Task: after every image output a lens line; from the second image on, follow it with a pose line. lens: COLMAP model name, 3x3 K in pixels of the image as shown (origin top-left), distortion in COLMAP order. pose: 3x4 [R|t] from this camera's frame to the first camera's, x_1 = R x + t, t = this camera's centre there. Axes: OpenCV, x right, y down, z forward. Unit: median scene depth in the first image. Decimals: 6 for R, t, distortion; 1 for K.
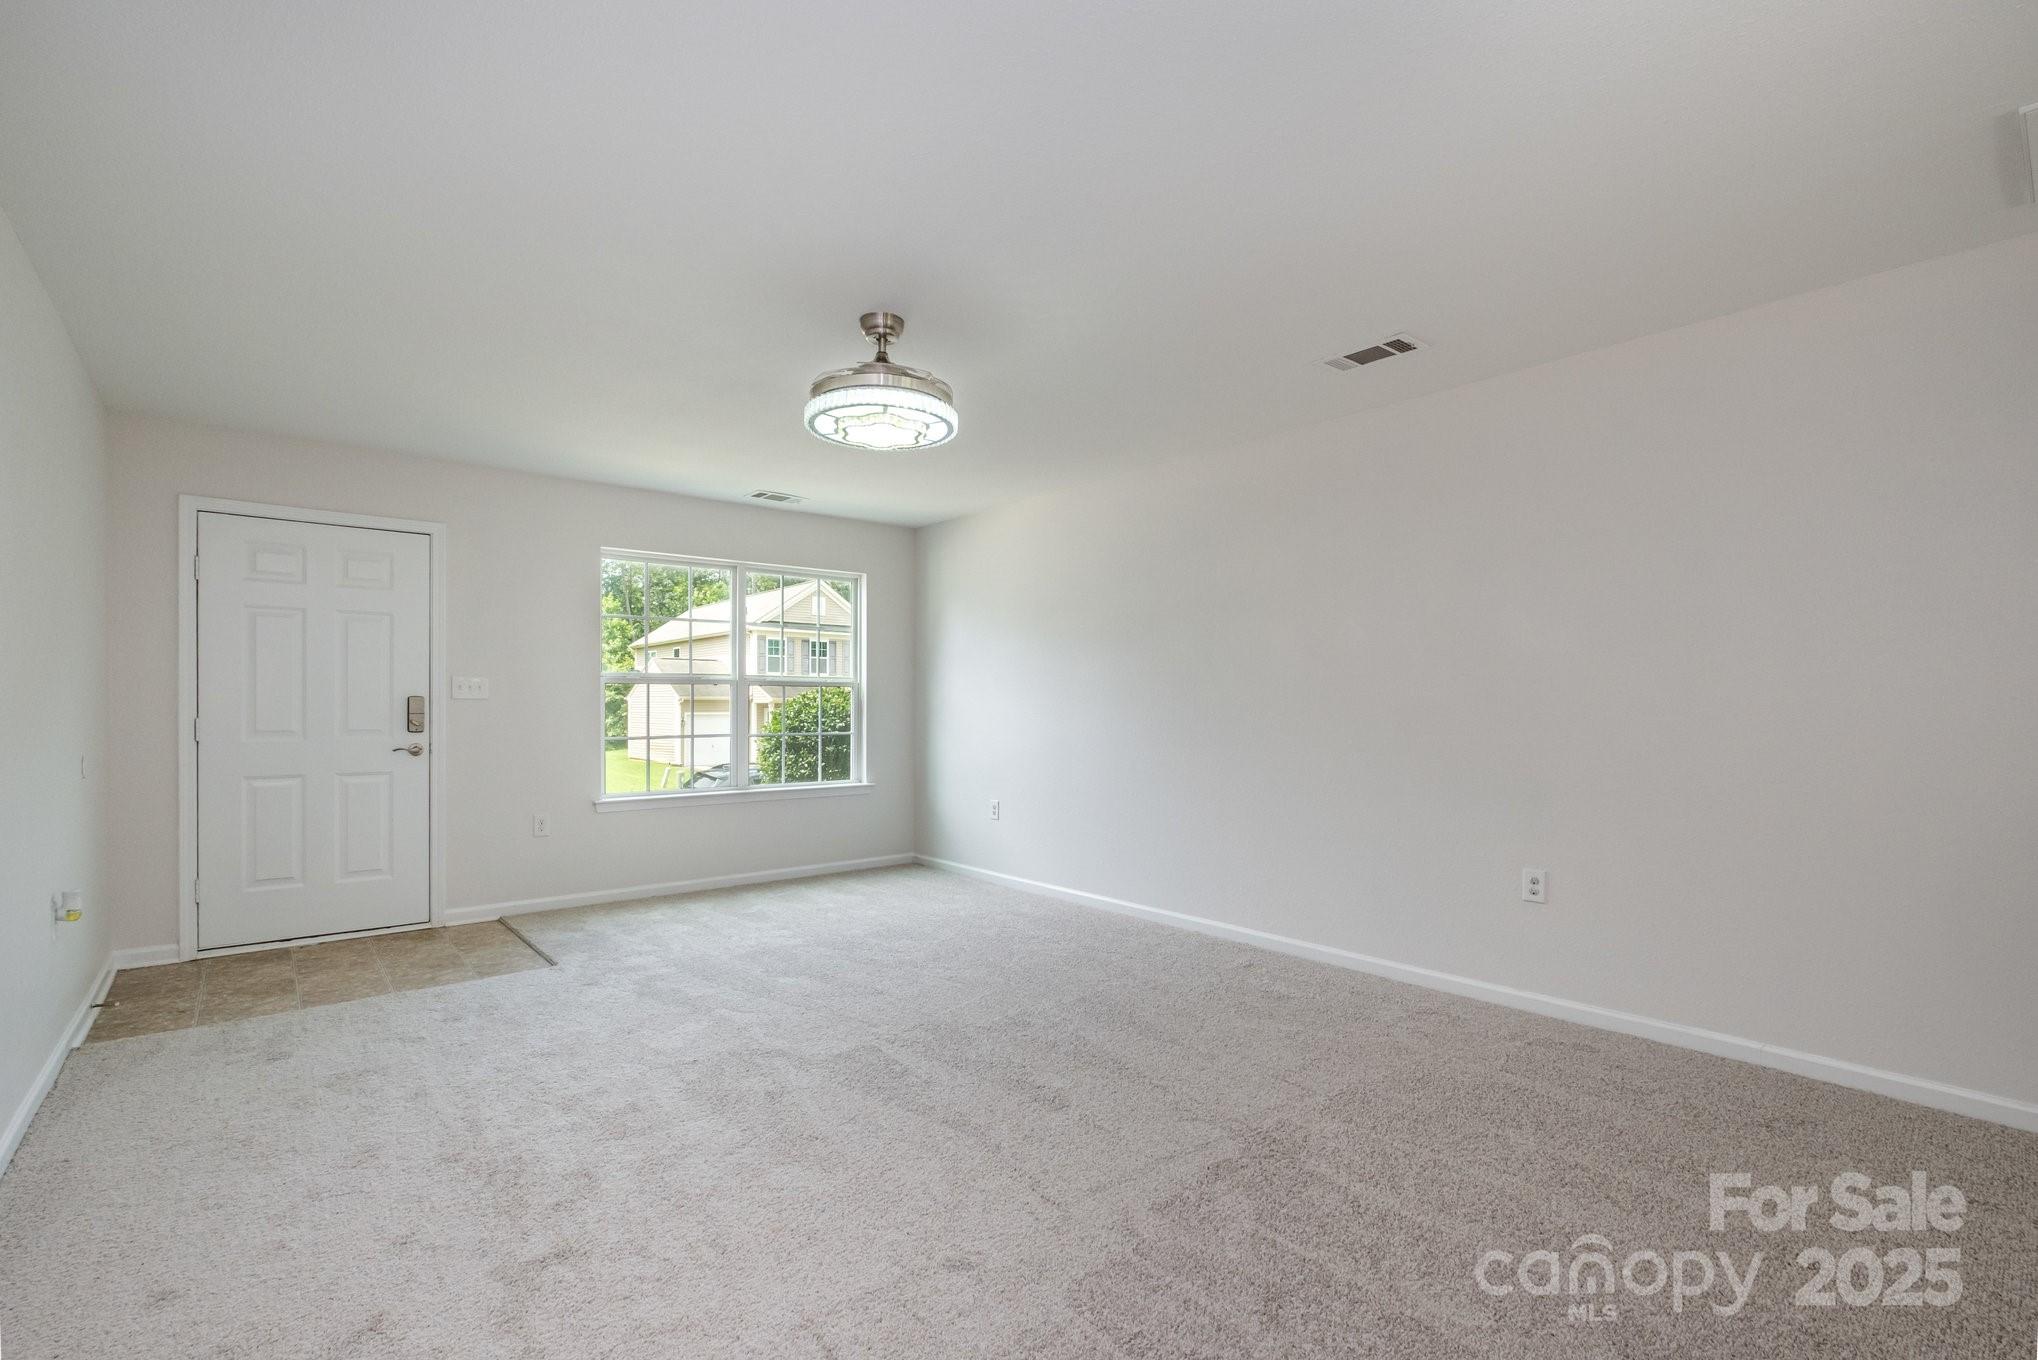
lens RADIAL K [[880.1, 0, 1018.6], [0, 880.1, 709.8], [0, 0, 1]] dist [-0.000062, 0.000305]
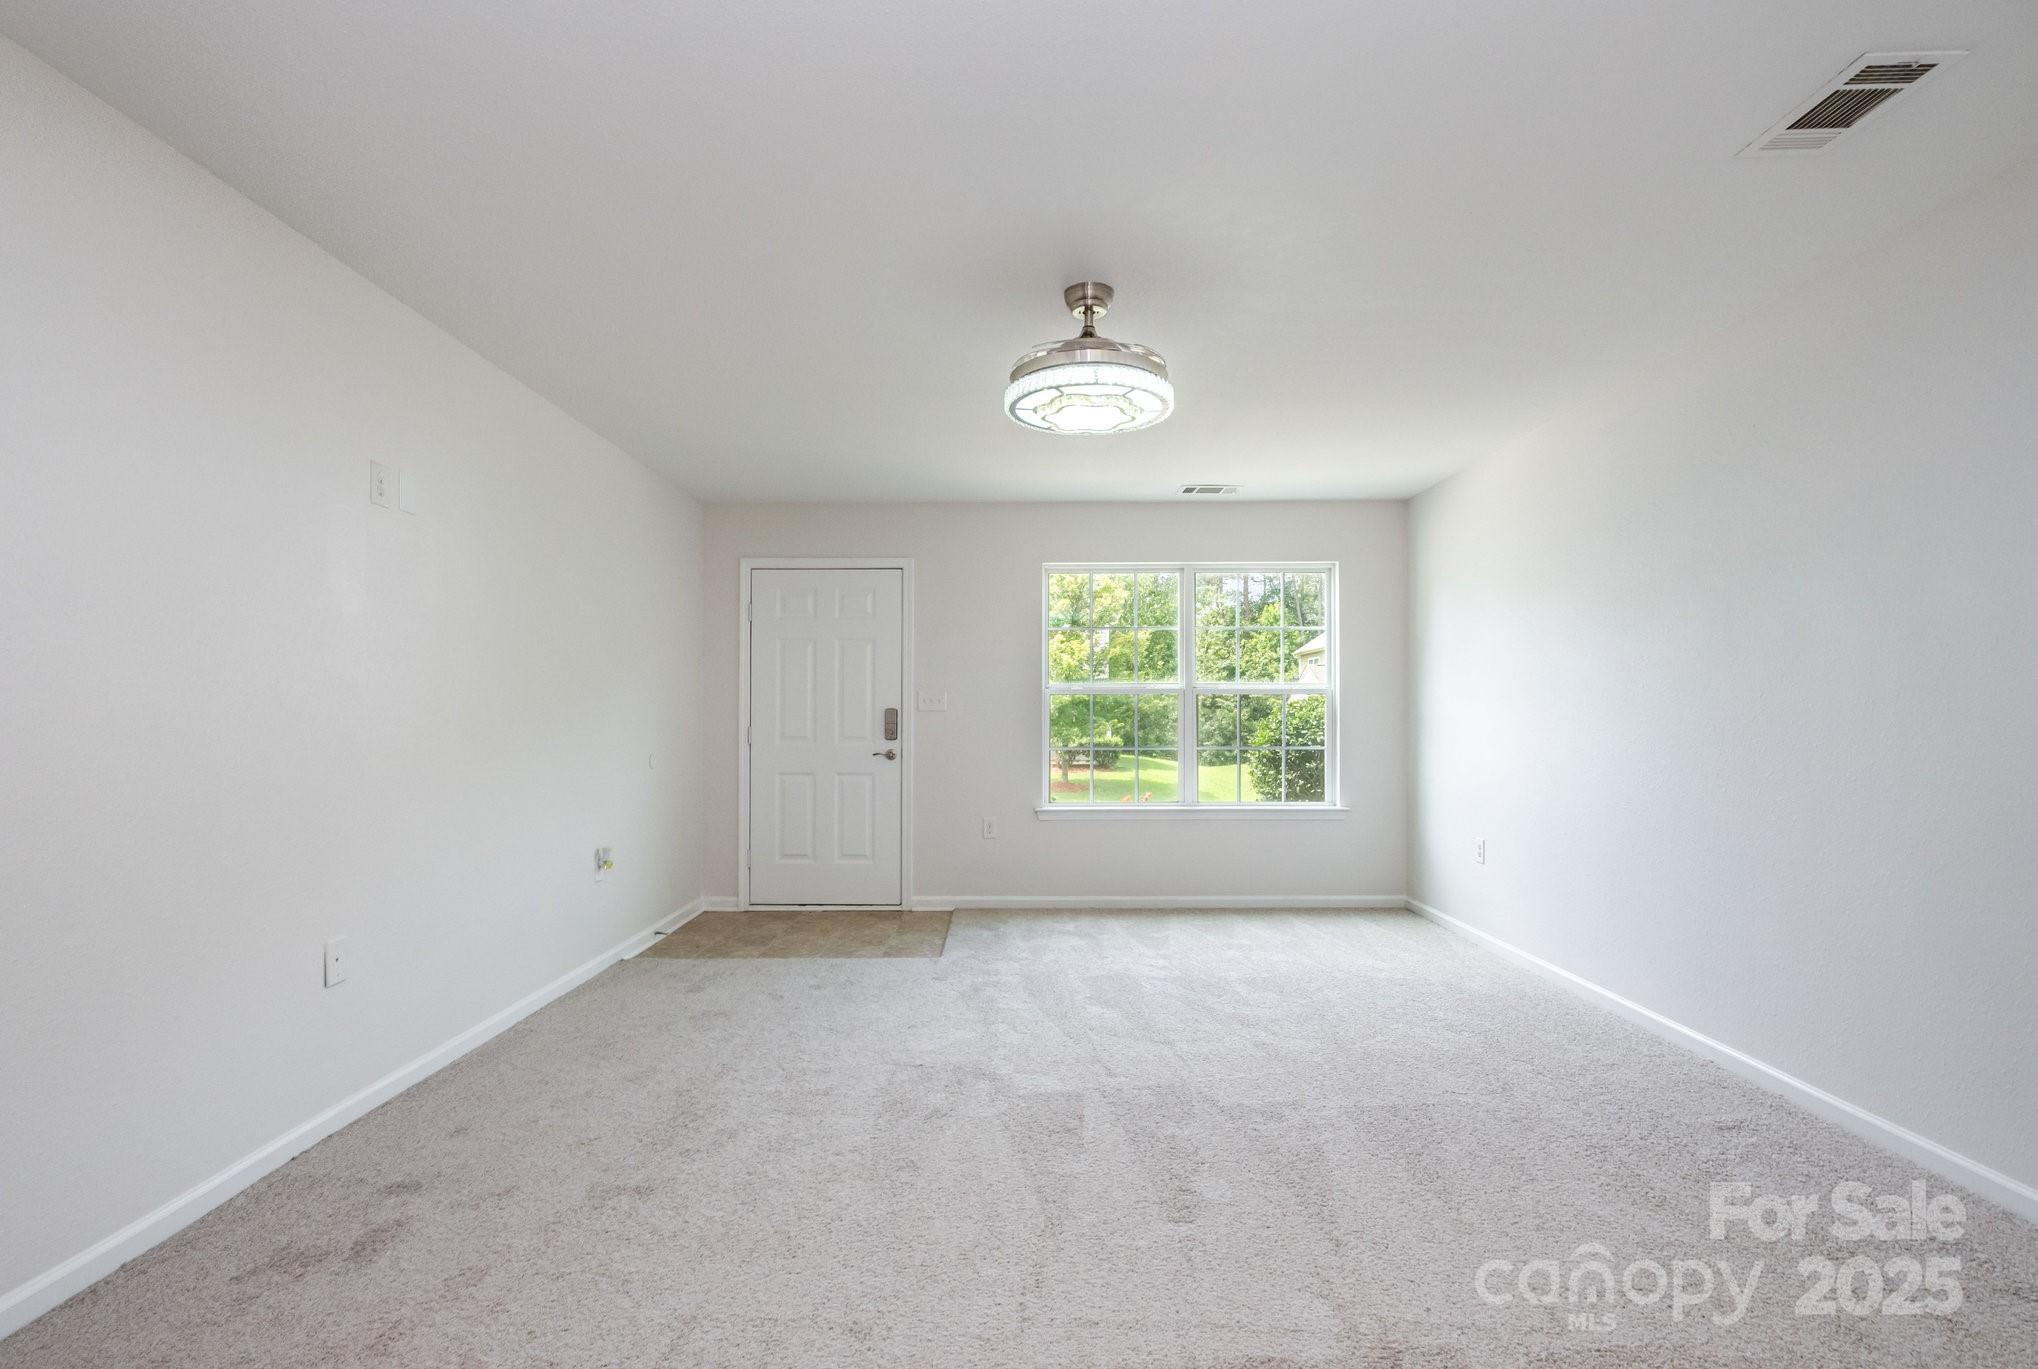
lens RADIAL K [[964.6, 0, 1017.7], [0, 964.6, 707.2], [0, 0, 1]] dist [0.004227, 0.001432]
pose [[0.781960, -0.007231, -0.623286, 0.279162], [-0.001200, 0.999913, -0.013106, -0.000956], [0.623327, 0.010996, 0.781884, 0.126774]]
